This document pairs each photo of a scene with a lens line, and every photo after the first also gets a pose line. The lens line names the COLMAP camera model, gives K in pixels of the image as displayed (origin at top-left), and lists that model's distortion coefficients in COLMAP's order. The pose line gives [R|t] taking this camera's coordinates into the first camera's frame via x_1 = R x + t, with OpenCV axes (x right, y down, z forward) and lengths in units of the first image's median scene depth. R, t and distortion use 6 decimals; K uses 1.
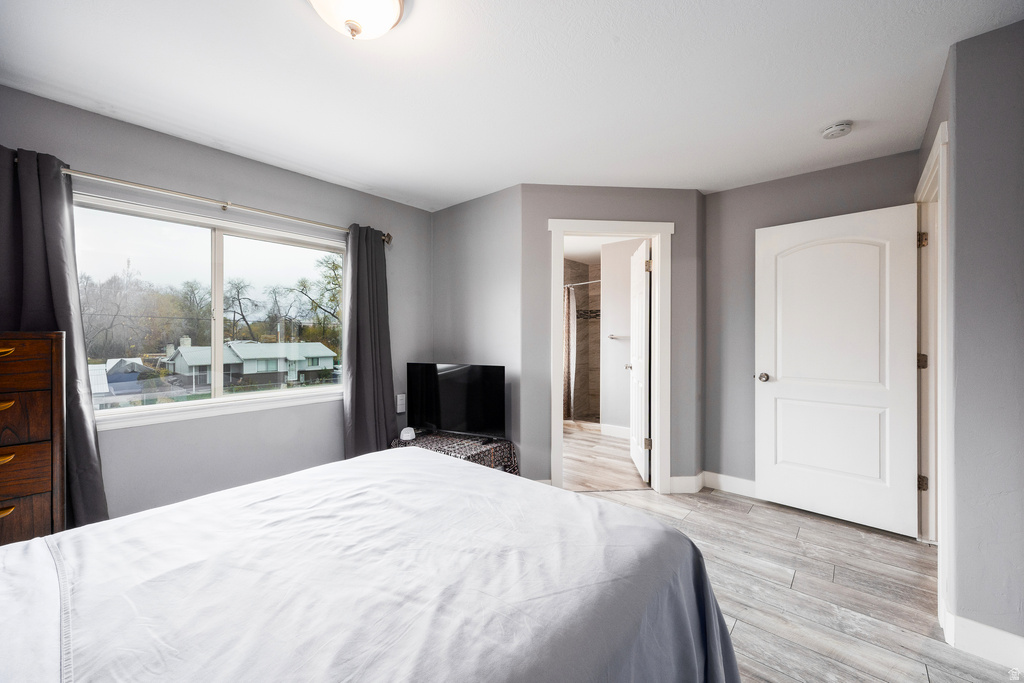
lens RADIAL K [[398.2, 0, 512.0], [0, 398.2, 341.5], [0, 0, 1]] dist [-0.000547, -0.000034]
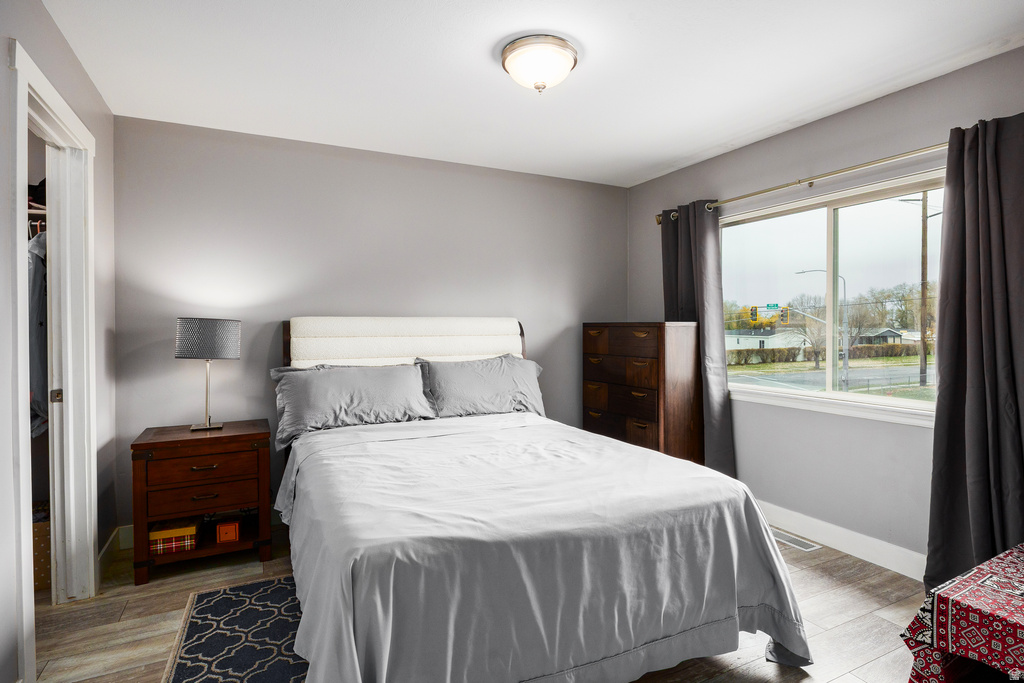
lens RADIAL K [[531.9, 0, 528.6], [0, 531.9, 329.1], [0, 0, 1]] dist [-0.000168, 0.000032]
pose [[-0.363859, 0.009803, -0.931402, 1.375626], [-0.011325, 0.999824, 0.014947, -0.028672], [0.931385, 0.015987, -0.363684, 1.800016]]
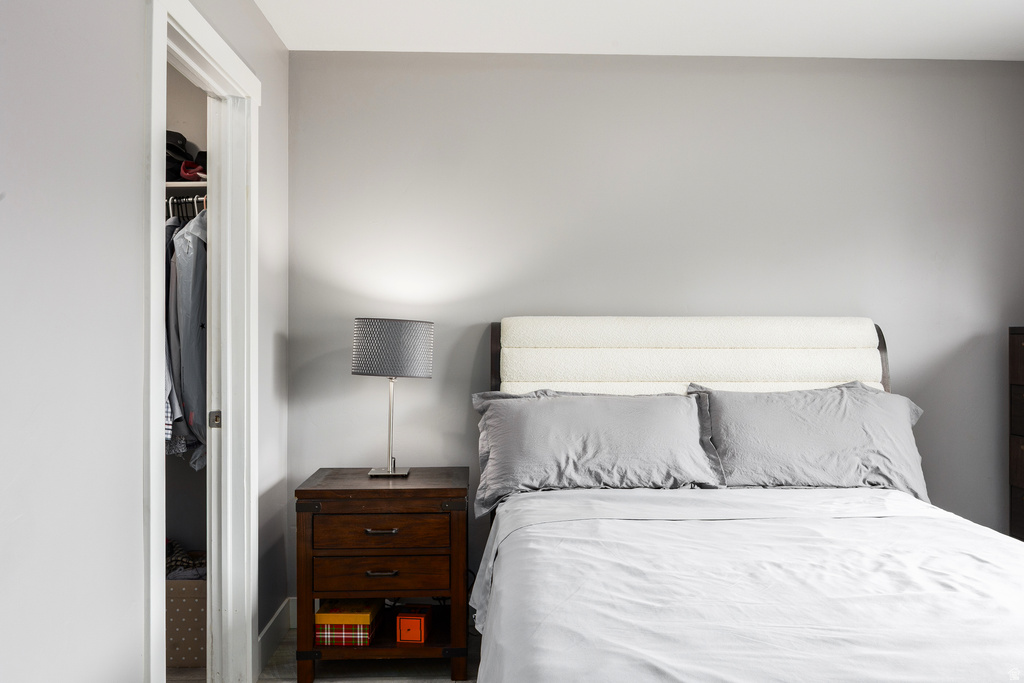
lens RADIAL K [[826.0, 0, 514.8], [0, 826.0, 325.8], [0, 0, 1]] dist [-0.001885, 0.000664]
pose [[-0.727484, -0.003456, -0.686116, 1.177779], [-0.011121, 0.999915, 0.006754, -0.025019], [0.686035, 0.012544, -0.727460, 1.761019]]
